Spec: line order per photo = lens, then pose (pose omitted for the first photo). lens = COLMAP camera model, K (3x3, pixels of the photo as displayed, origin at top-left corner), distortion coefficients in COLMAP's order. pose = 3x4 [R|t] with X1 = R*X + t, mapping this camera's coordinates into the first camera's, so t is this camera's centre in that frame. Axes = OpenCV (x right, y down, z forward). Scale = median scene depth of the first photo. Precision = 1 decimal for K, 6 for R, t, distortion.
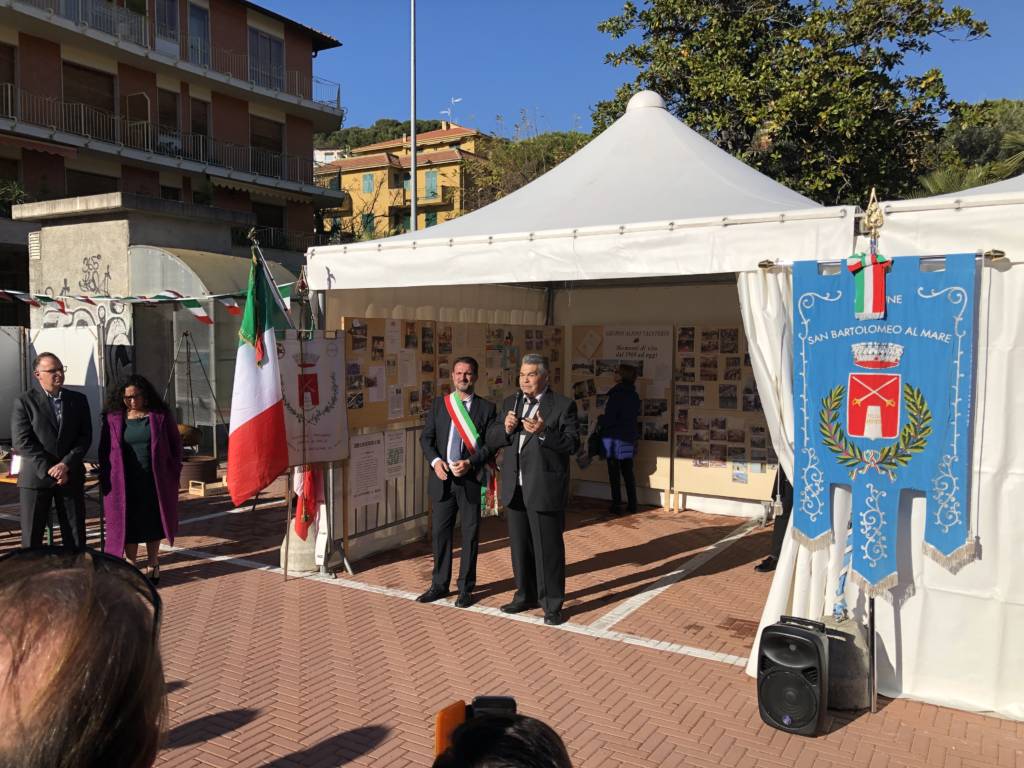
lens RADIAL K [[845.8, 0, 498.3], [0, 845.8, 384.6], [0, 0, 1]] dist [0.085782, -0.136781]
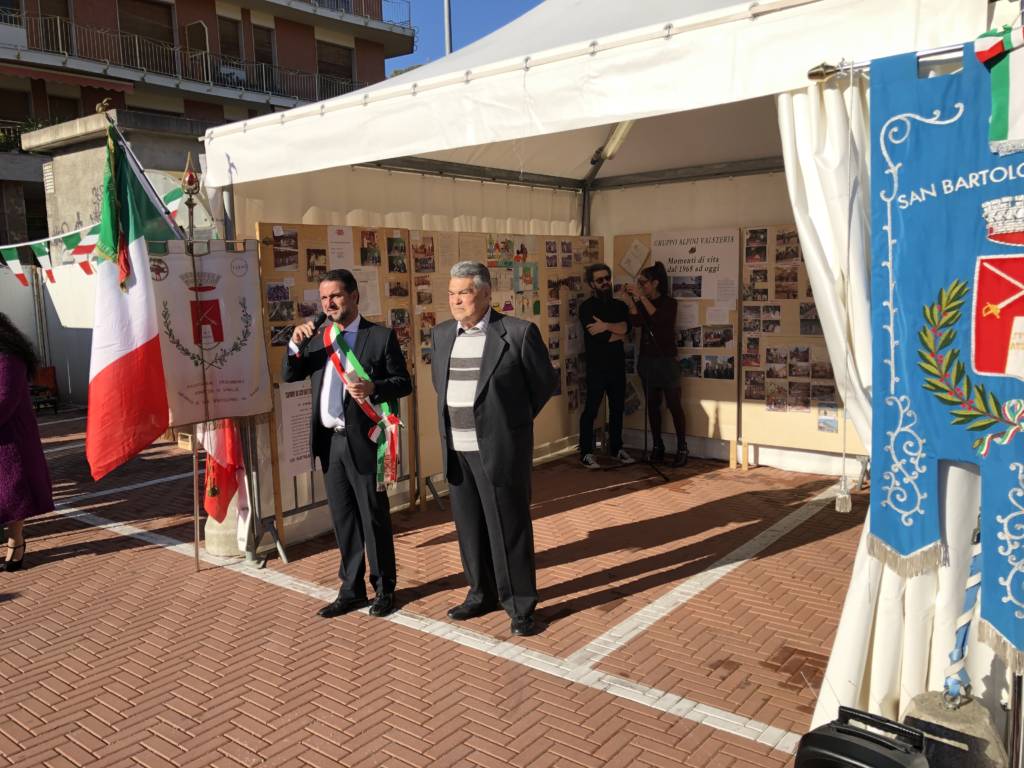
lens RADIAL K [[842.4, 0, 498.2], [0, 842.4, 376.9], [0, 0, 1]] dist [0.070192, -0.090906]
pose [[0.991343, -0.017783, -0.130090, 0.114992], [0.026309, 0.997596, 0.064112, 0.012308], [0.128637, -0.066979, 0.989427, 0.271221]]
